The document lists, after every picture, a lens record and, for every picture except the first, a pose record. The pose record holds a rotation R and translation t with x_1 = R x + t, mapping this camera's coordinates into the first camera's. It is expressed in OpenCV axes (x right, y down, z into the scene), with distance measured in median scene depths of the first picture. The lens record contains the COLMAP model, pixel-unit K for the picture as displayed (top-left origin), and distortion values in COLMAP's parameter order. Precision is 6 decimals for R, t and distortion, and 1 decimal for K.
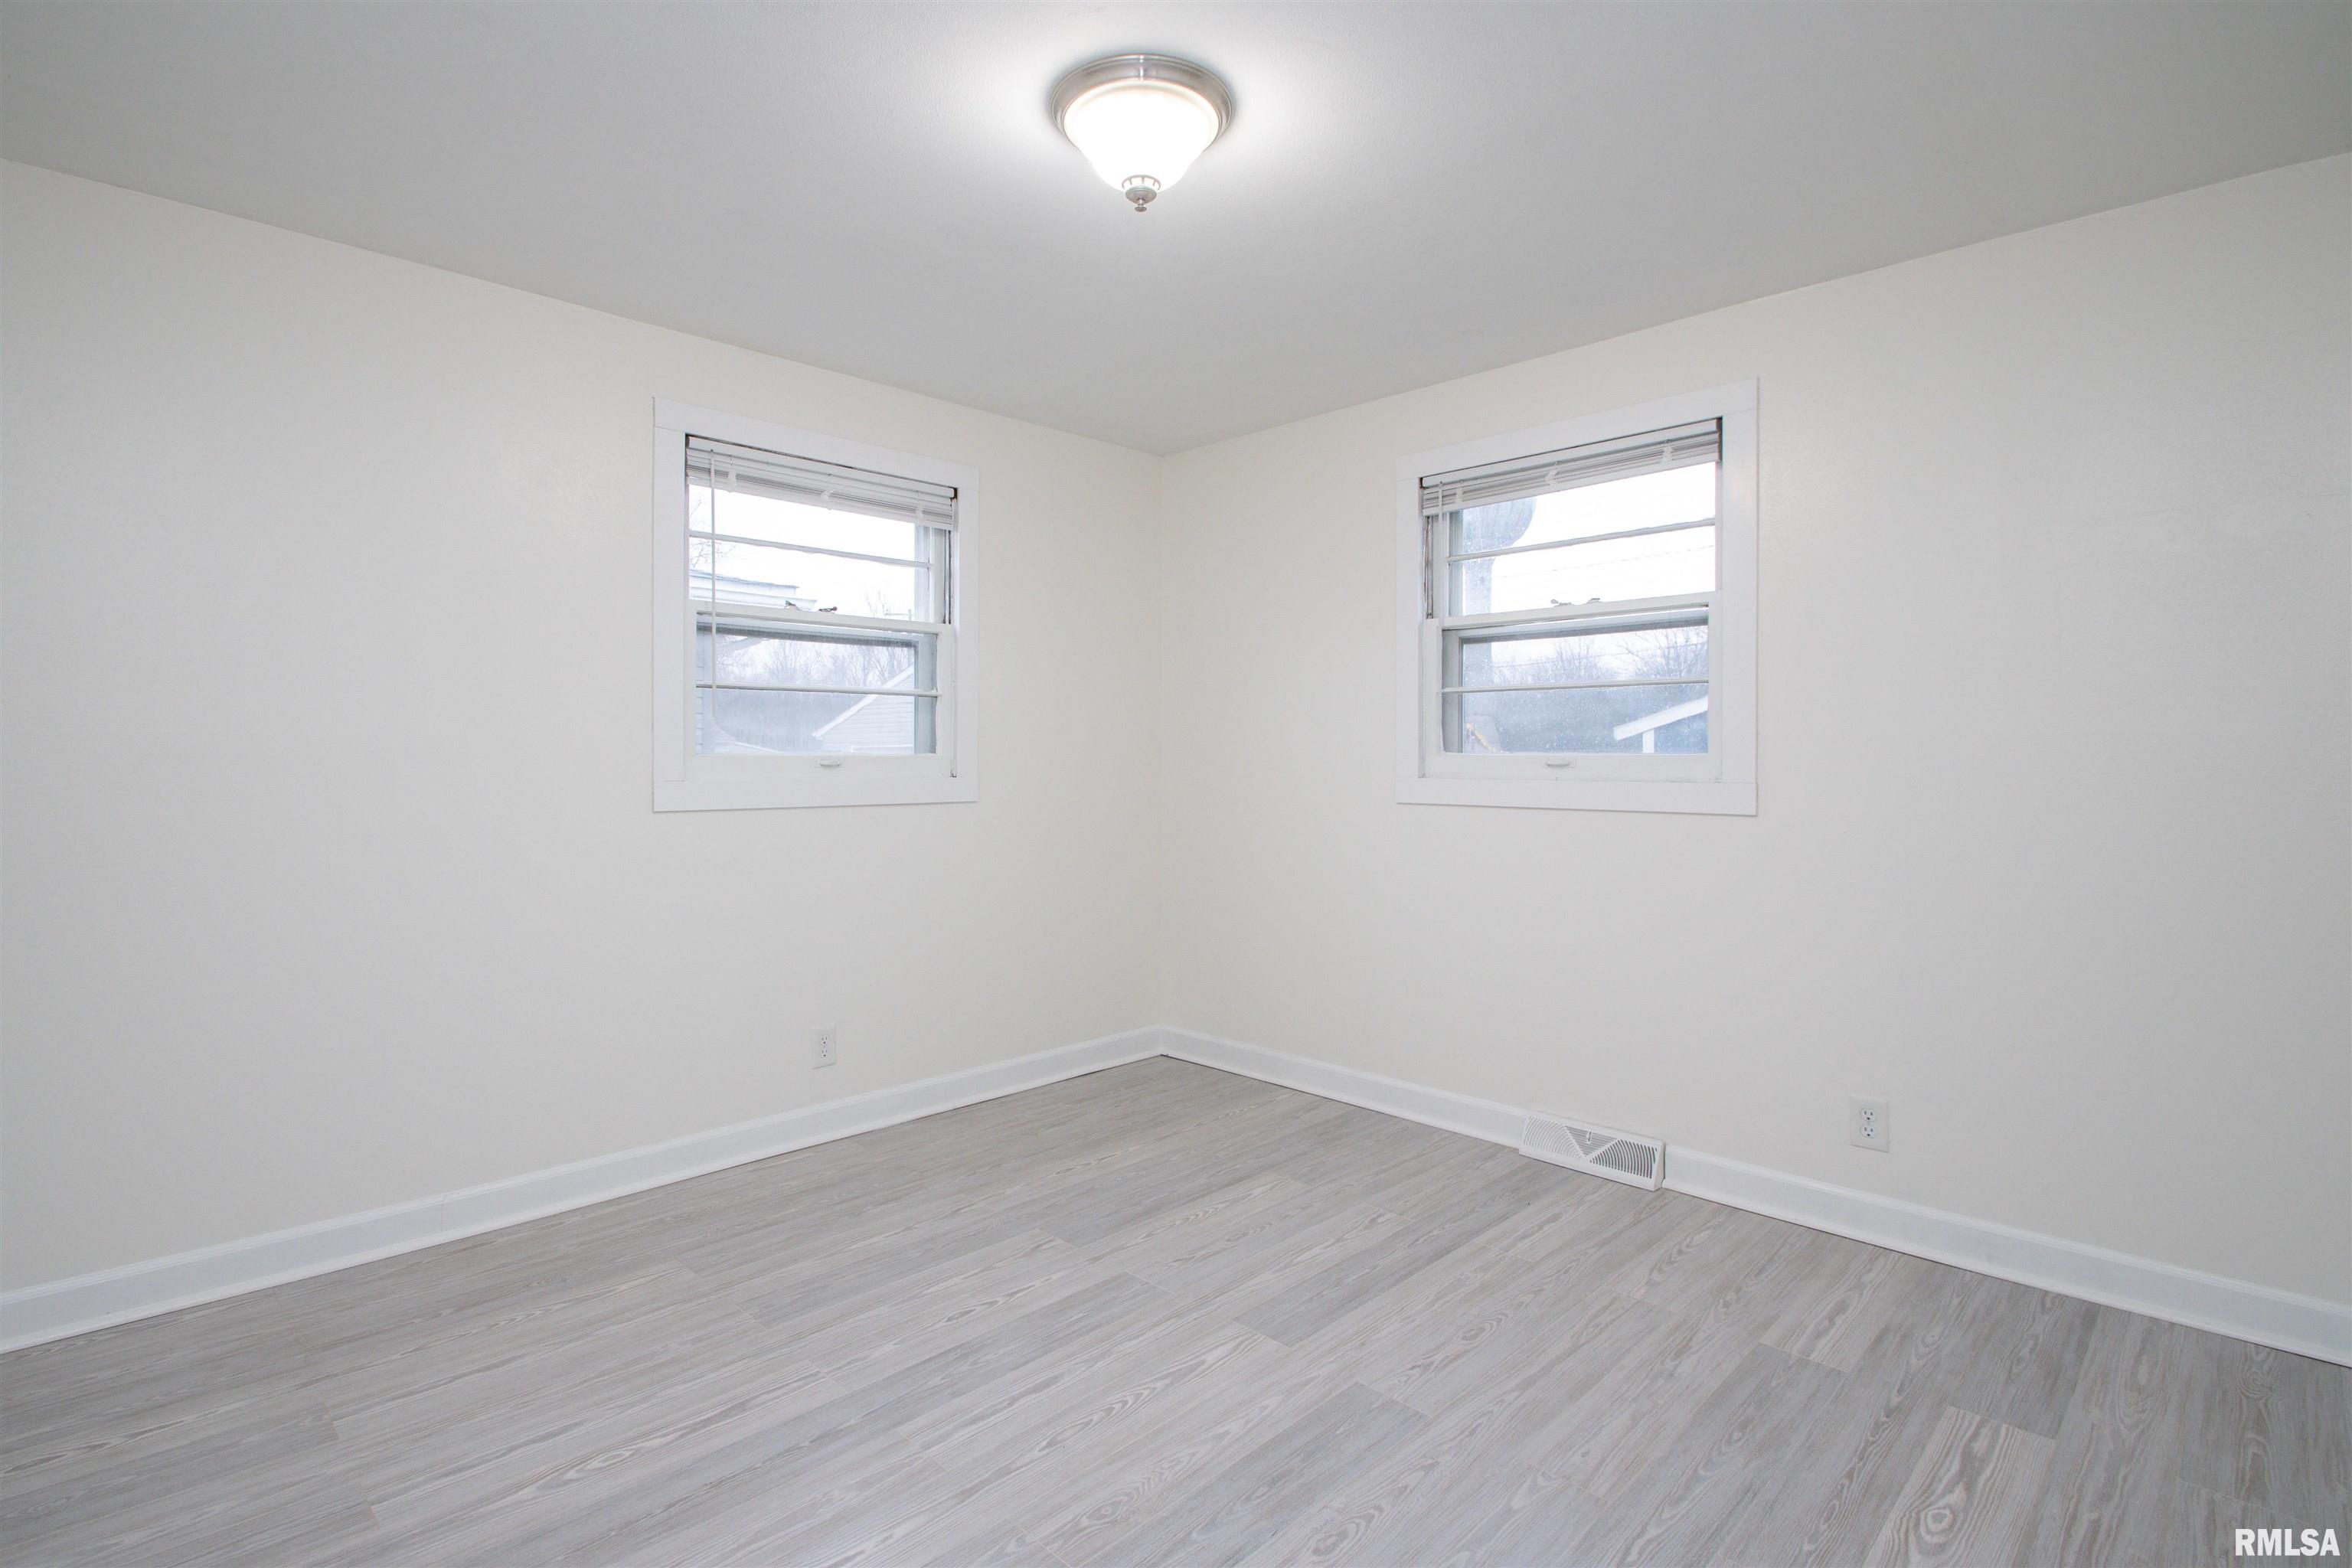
lens RADIAL K [[1088.1, 0, 1171.7], [0, 1088.1, 757.5], [0, 0, 1]] dist [-0.000629, -0.000287]
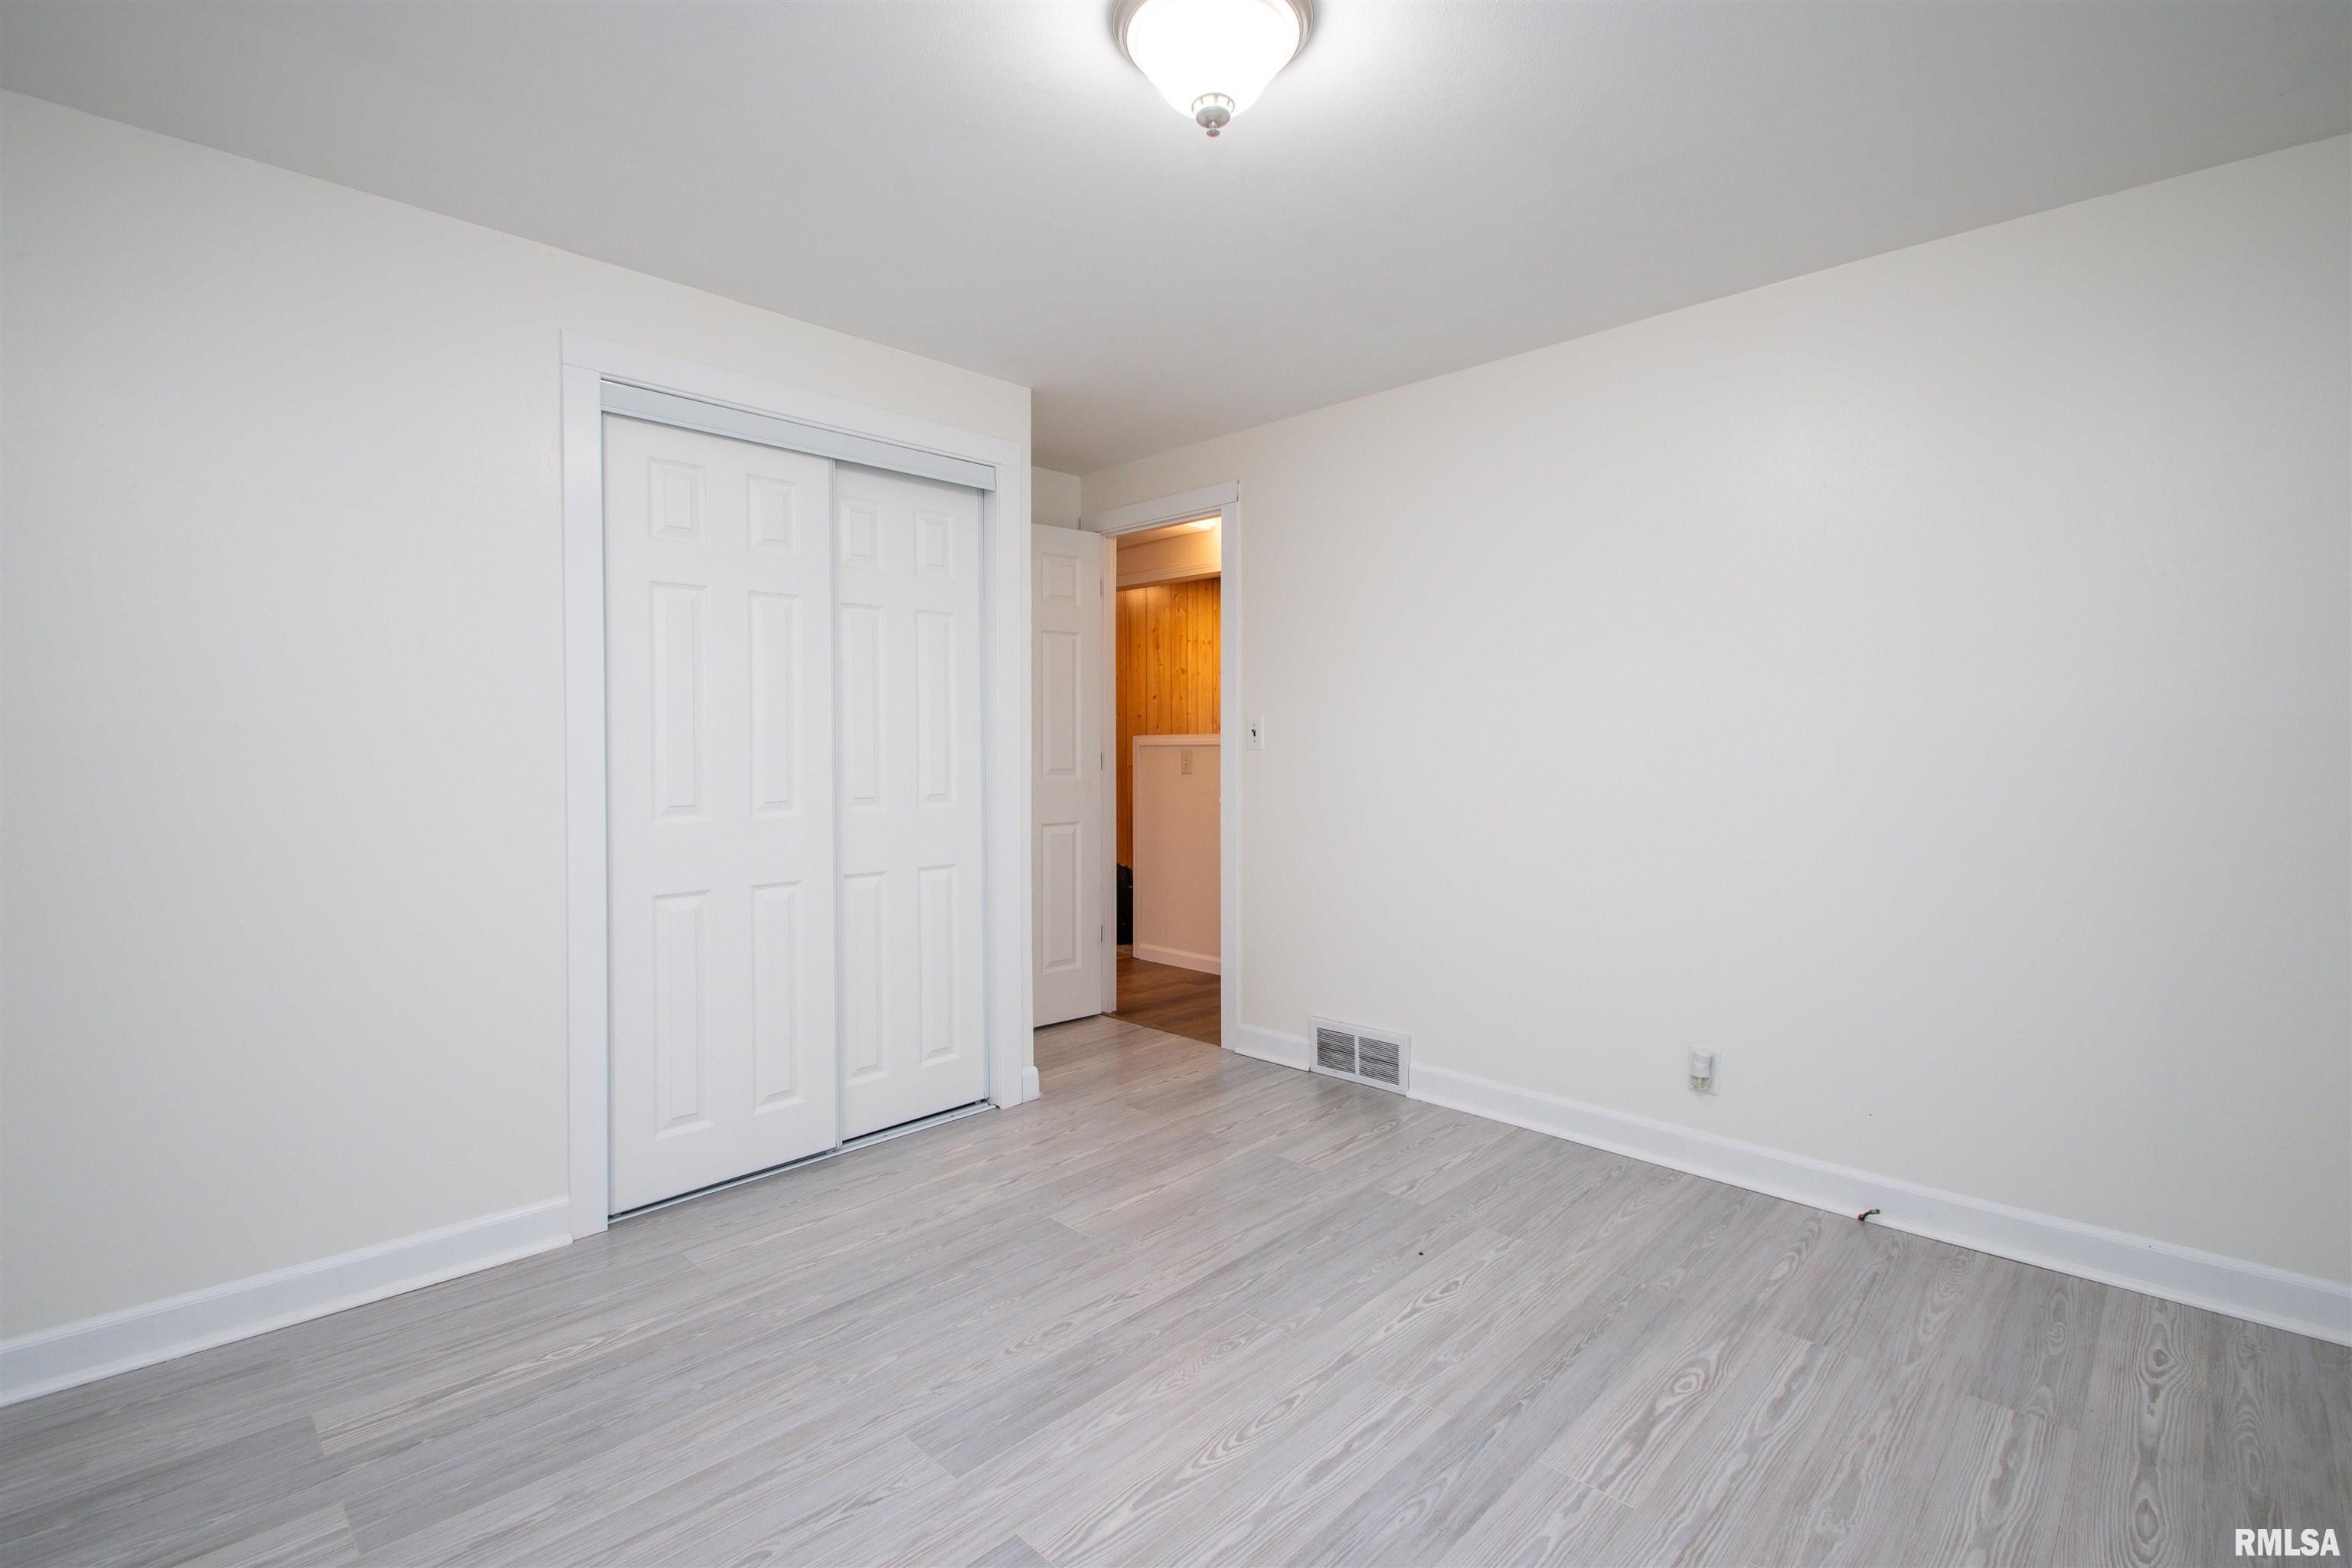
lens RADIAL K [[1042.0, 0, 1159.5], [0, 1042.0, 778.8], [0, 0, 1]] dist [0.012771, -0.000789]
pose [[-0.999849, -0.001297, 0.017327, -0.001912], [-0.000772, 0.999543, 0.030230, 0.000687], [-0.017358, 0.030212, -0.999393, 1.797121]]
